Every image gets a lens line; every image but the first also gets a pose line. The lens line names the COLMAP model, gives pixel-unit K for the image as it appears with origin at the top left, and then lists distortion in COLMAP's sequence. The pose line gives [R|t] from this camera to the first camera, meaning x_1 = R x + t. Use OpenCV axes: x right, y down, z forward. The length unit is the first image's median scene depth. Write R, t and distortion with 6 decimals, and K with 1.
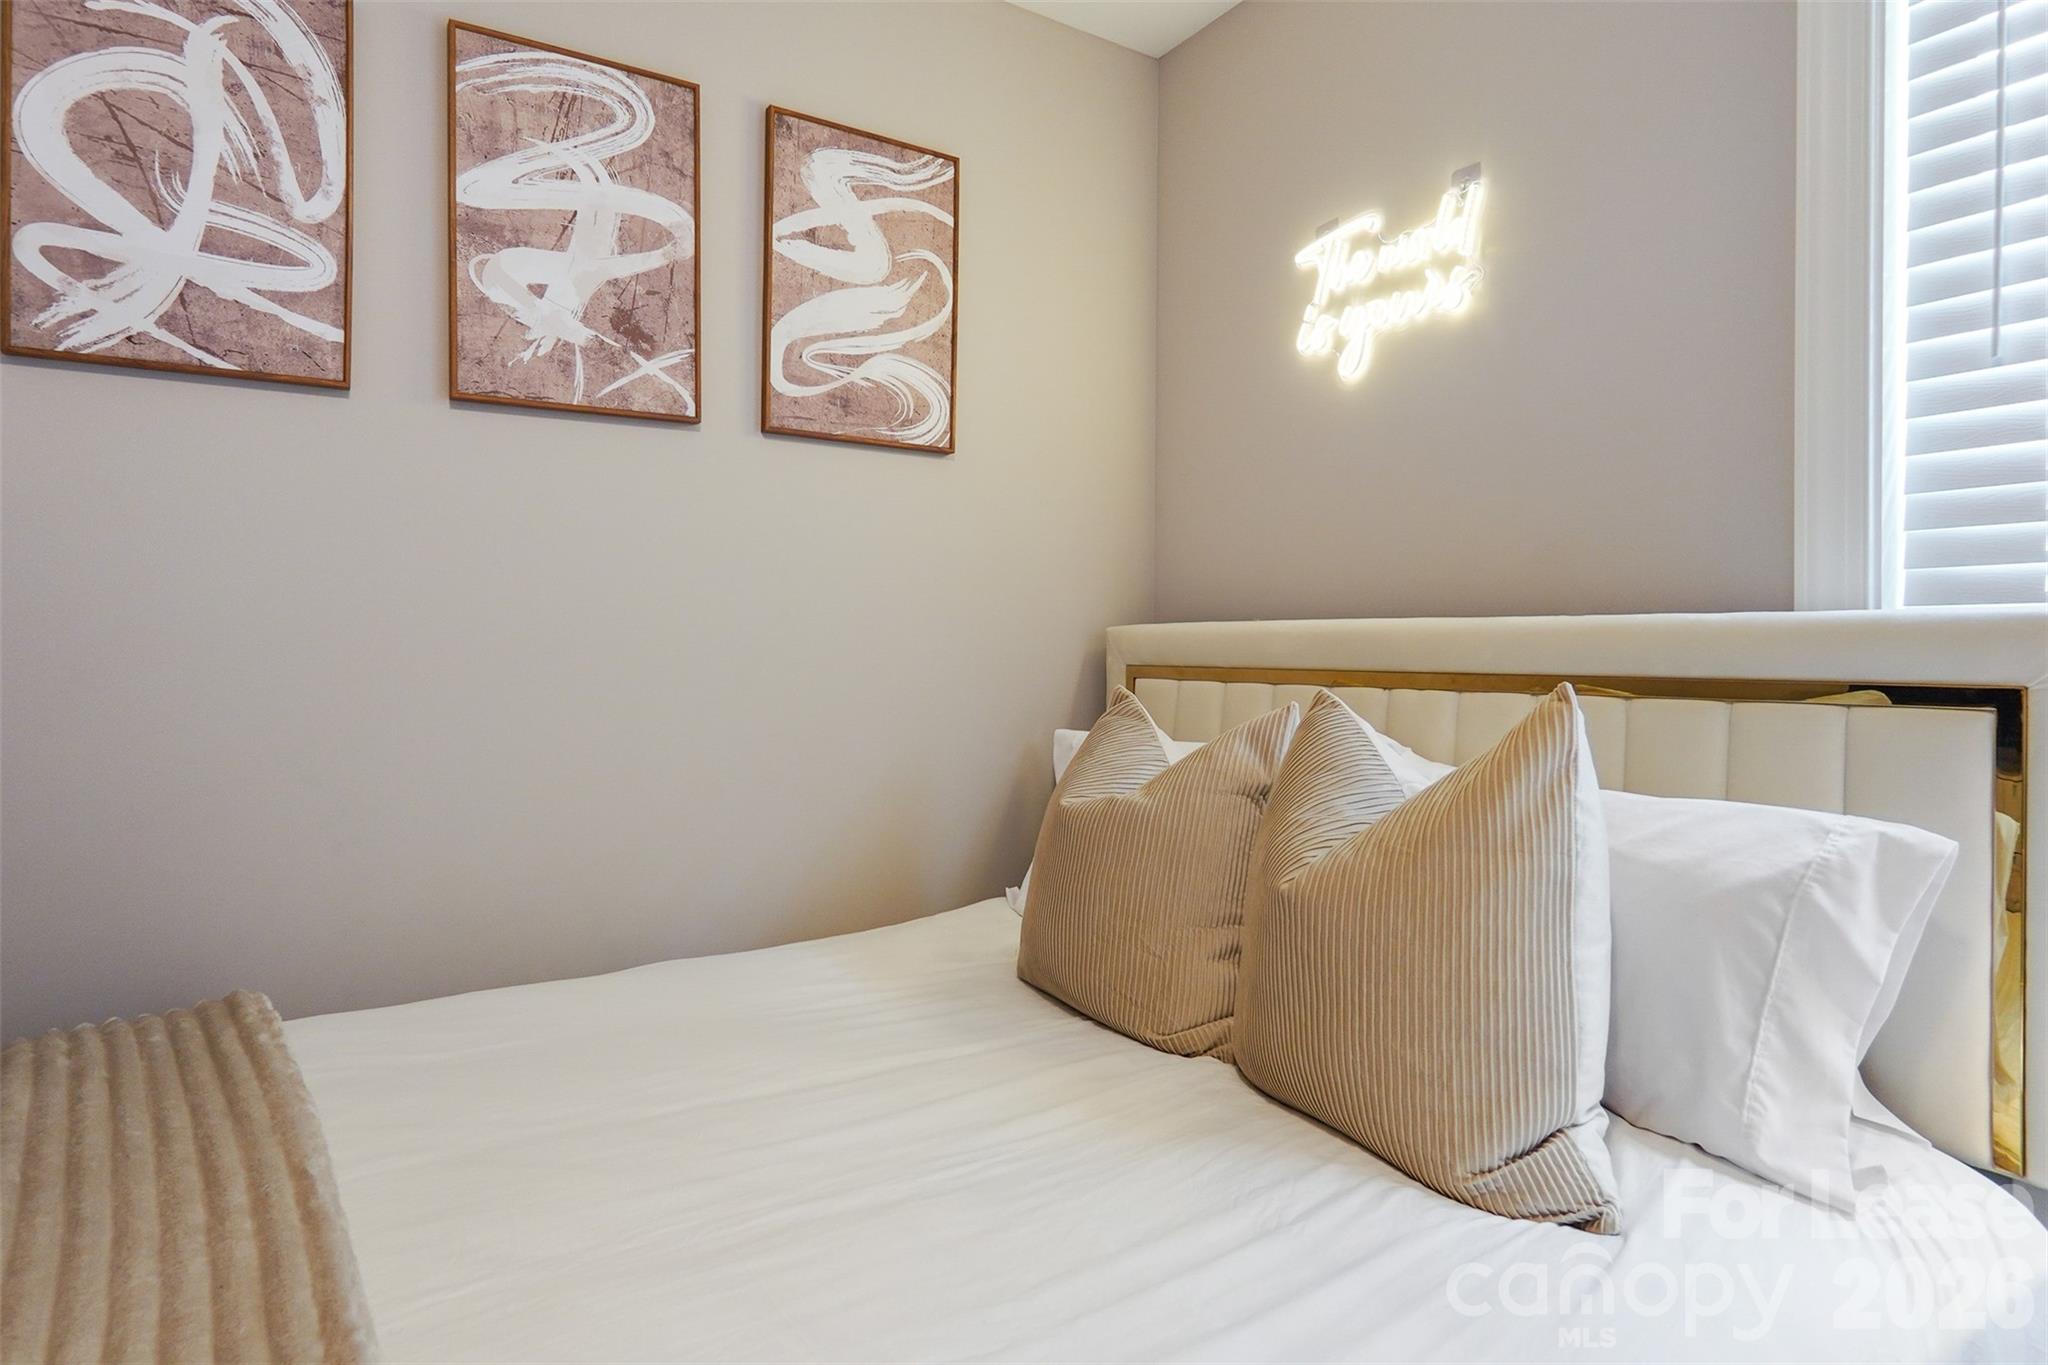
lens RADIAL K [[1089.6, 0, 1022.8], [0, 1089.6, 654.8], [0, 0, 1]] dist [-0.002138, 0.000430]
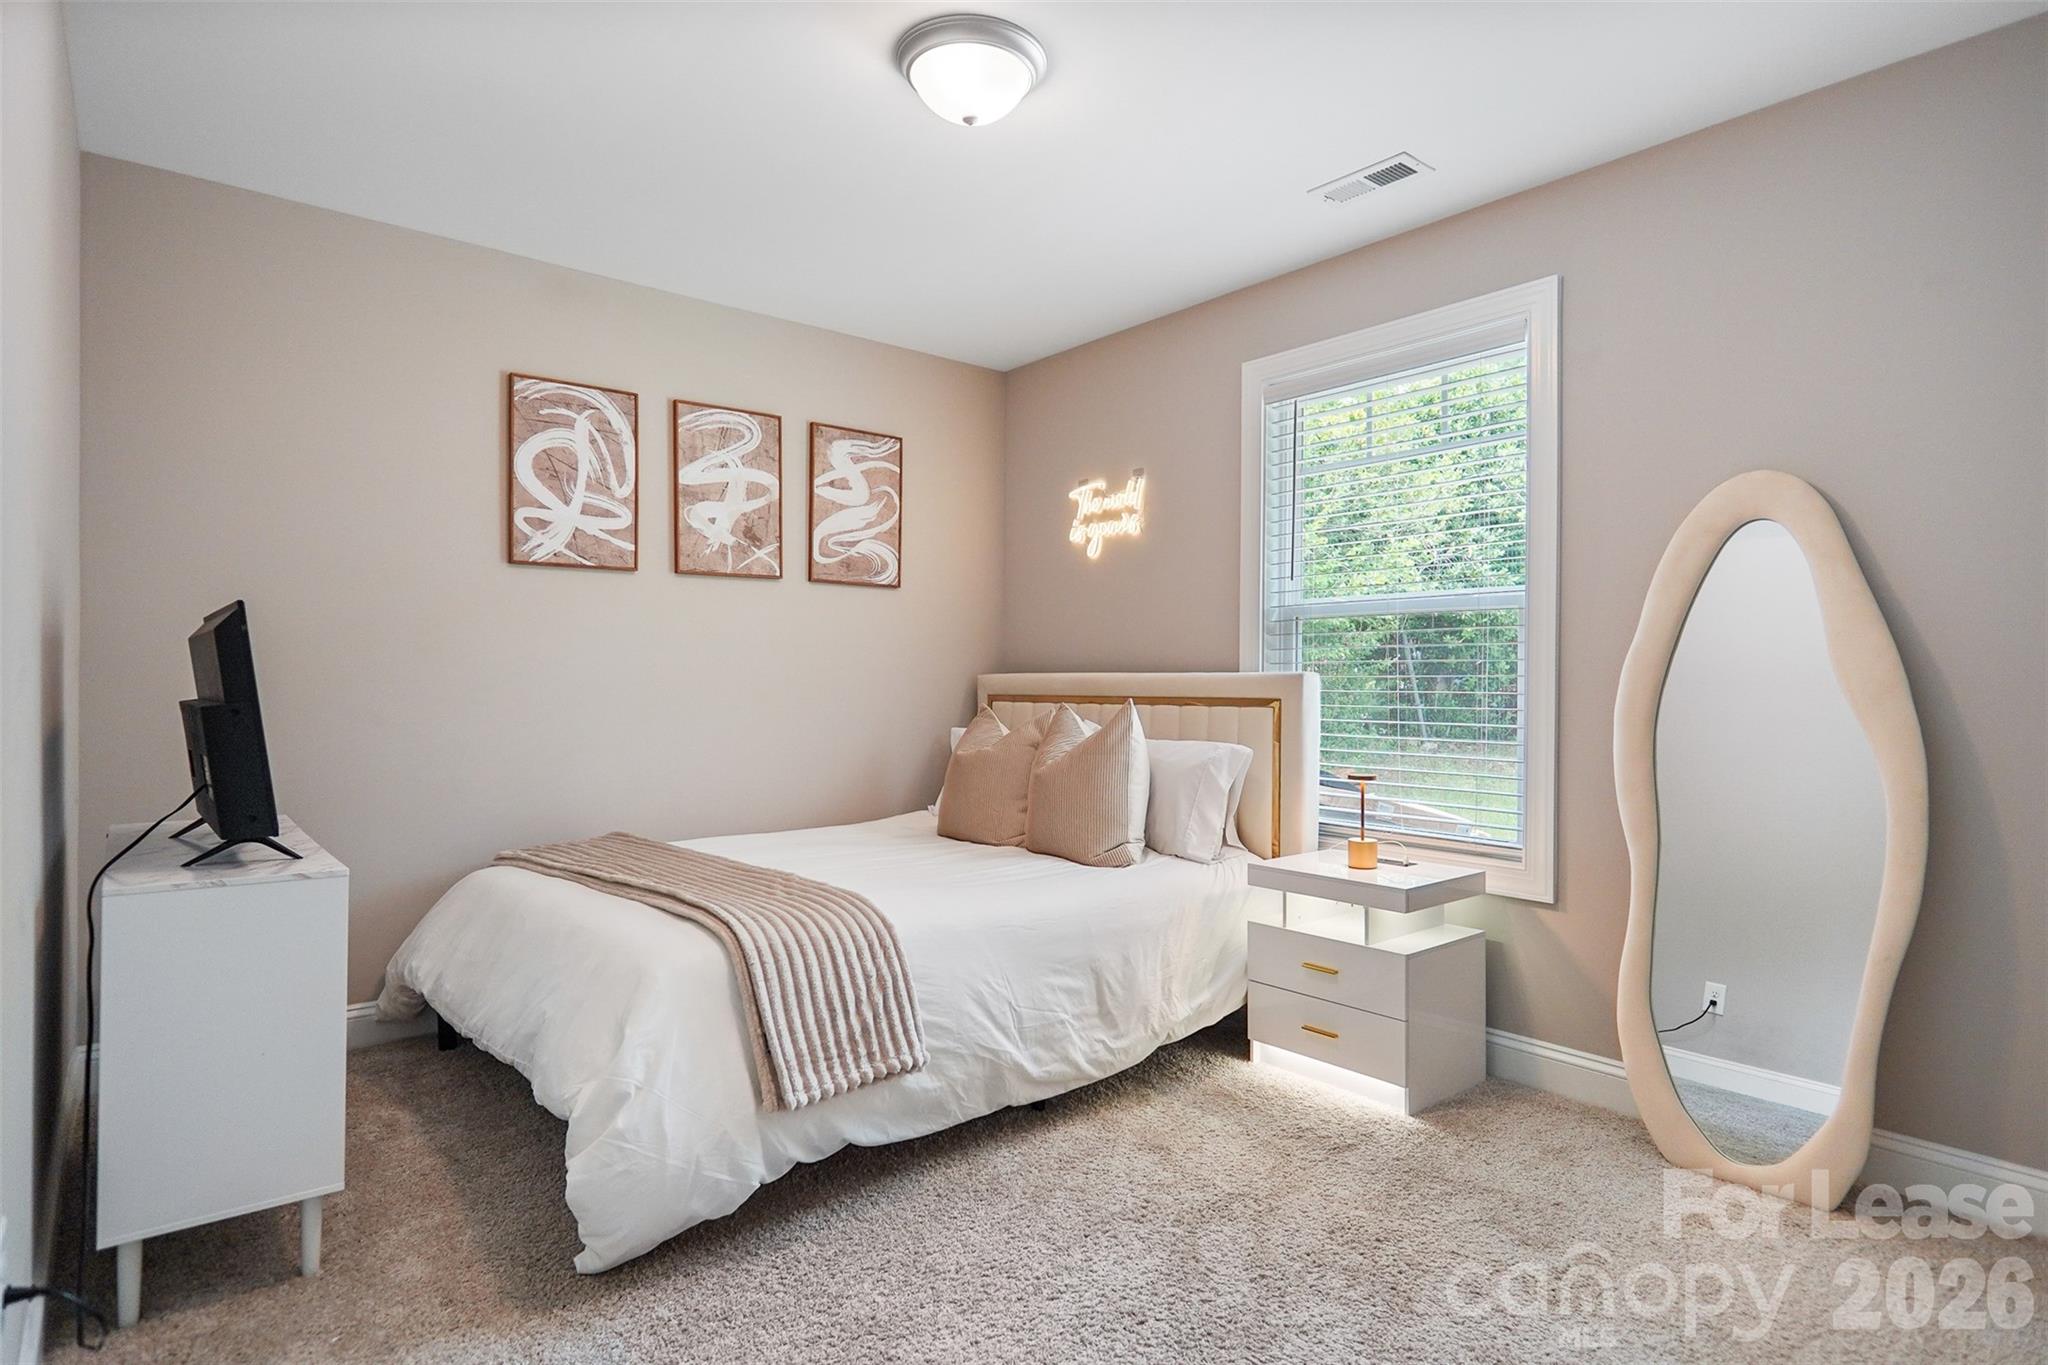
lens RADIAL K [[1089.6, 0, 1022.8], [0, 1089.6, 654.8], [0, 0, 1]] dist [-0.002138, 0.000430]
pose [[0.993576, 0.000046, 0.113166, -0.075666], [0.003473, 0.999516, -0.030899, -0.001407], [-0.113113, 0.031094, 0.993095, -1.135928]]
